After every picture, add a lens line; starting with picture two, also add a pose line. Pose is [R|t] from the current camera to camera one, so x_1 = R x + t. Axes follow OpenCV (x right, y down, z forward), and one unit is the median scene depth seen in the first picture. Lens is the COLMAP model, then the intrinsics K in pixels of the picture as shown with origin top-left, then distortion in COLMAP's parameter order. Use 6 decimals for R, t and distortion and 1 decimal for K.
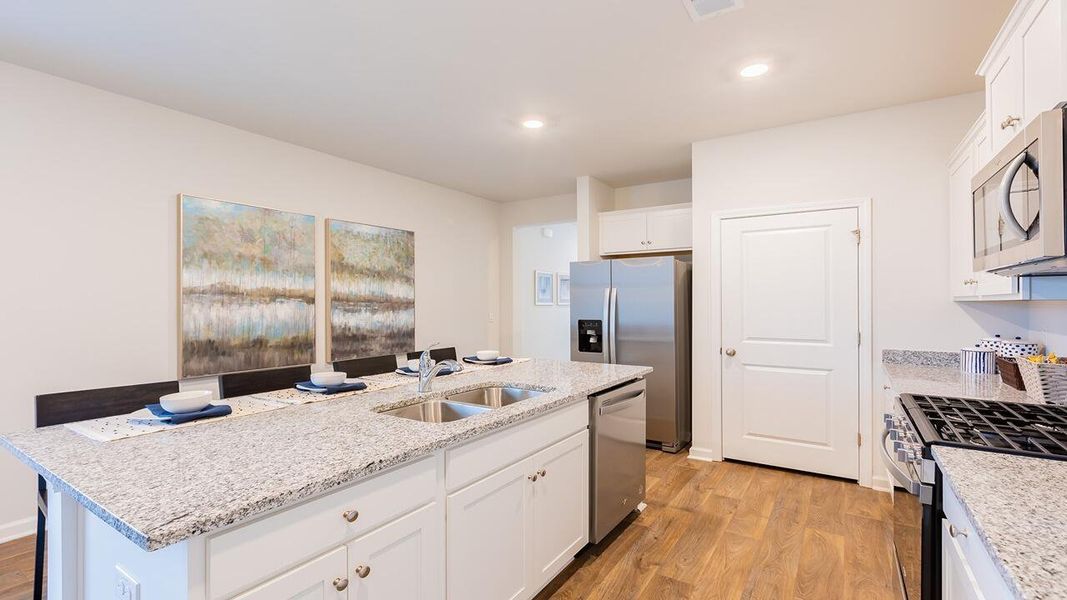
lens RADIAL K [[478.8, 0, 533.5], [0, 478.8, 300.0], [0, 0, 1]] dist [0.001289, 0.000191]
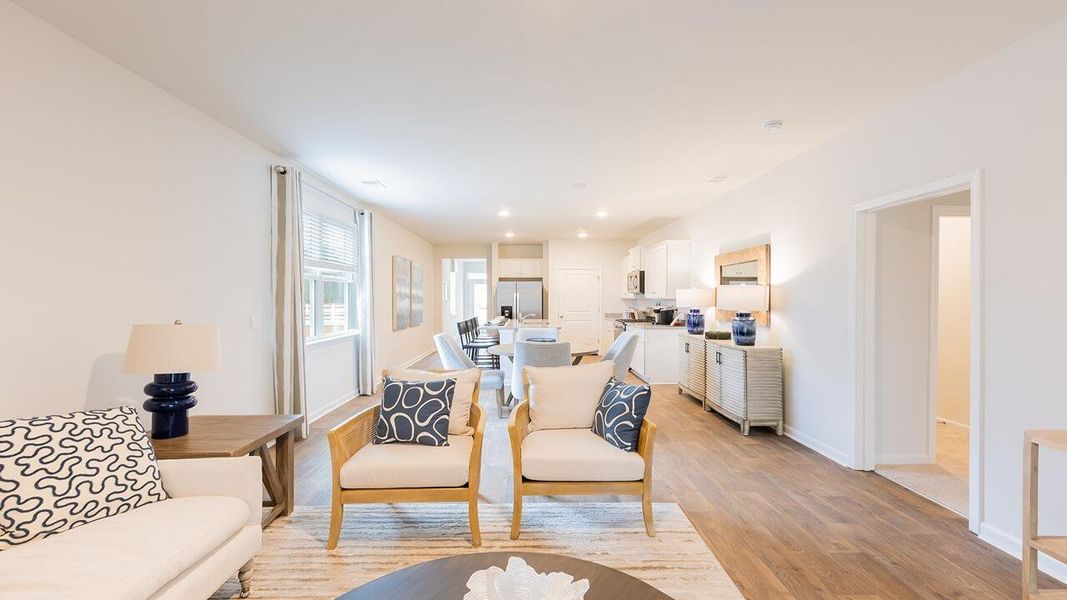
lens RADIAL K [[478.8, 0, 533.5], [0, 478.8, 300.0], [0, 0, 1]] dist [0.001289, 0.000191]
pose [[0.831051, -0.003897, 0.556183, -1.456126], [-0.002152, 0.999945, 0.010222, -0.018420], [-0.556192, -0.009691, 0.830997, -1.414649]]
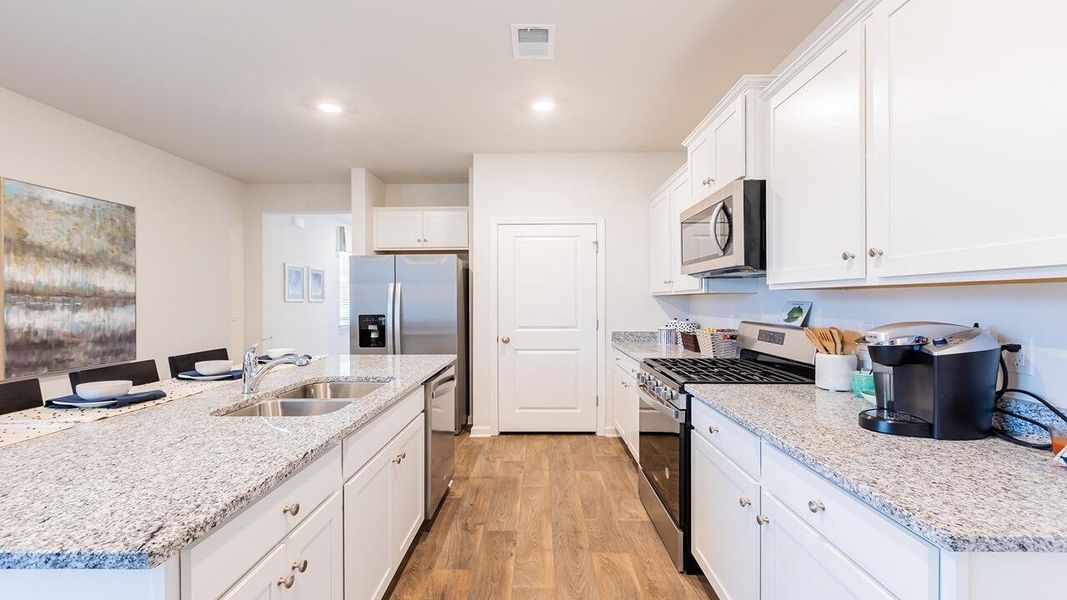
lens RADIAL K [[478.8, 0, 533.5], [0, 478.8, 300.0], [0, 0, 1]] dist [0.001289, 0.000191]
pose [[0.846581, -0.000786, 0.532260, -0.165564], [-0.000593, 0.999997, 0.002420, 0.010764], [-0.532260, -0.002364, 0.846578, -0.020575]]
